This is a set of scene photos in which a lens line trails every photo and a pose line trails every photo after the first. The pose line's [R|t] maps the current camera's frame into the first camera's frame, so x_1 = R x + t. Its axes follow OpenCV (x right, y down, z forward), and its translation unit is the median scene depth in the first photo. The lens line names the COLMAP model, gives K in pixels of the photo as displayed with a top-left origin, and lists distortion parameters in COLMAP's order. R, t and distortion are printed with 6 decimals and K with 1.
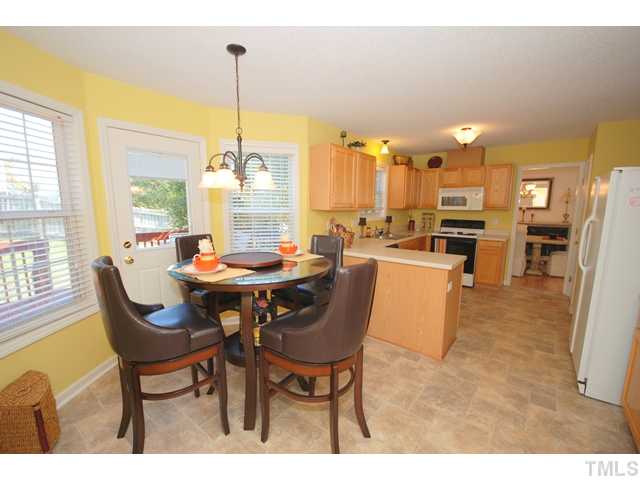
lens RADIAL K [[281.2, 0, 319.6], [0, 281.2, 243.5], [0, 0, 1]] dist [-0.015506, -0.000649]
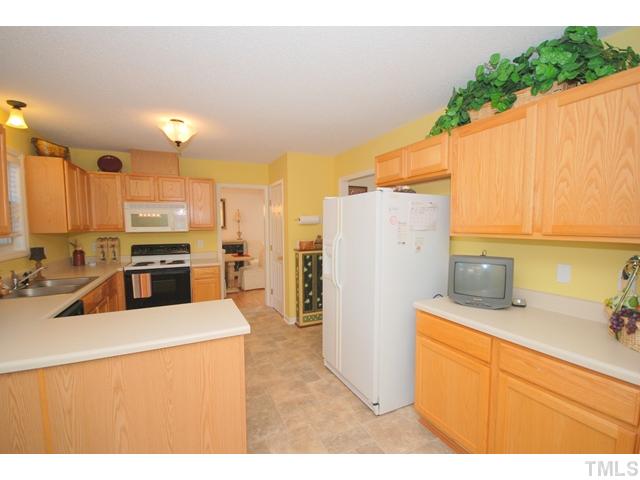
lens RADIAL K [[281.2, 0, 321.9], [0, 281.2, 244.9], [0, 0, 1]] dist [-0.015506, -0.000649]
pose [[0.430347, -0.073573, 0.899660, 0.007840], [0.130699, 0.991249, 0.018544, -0.041154], [-0.893151, 0.109604, 0.436197, 0.282550]]
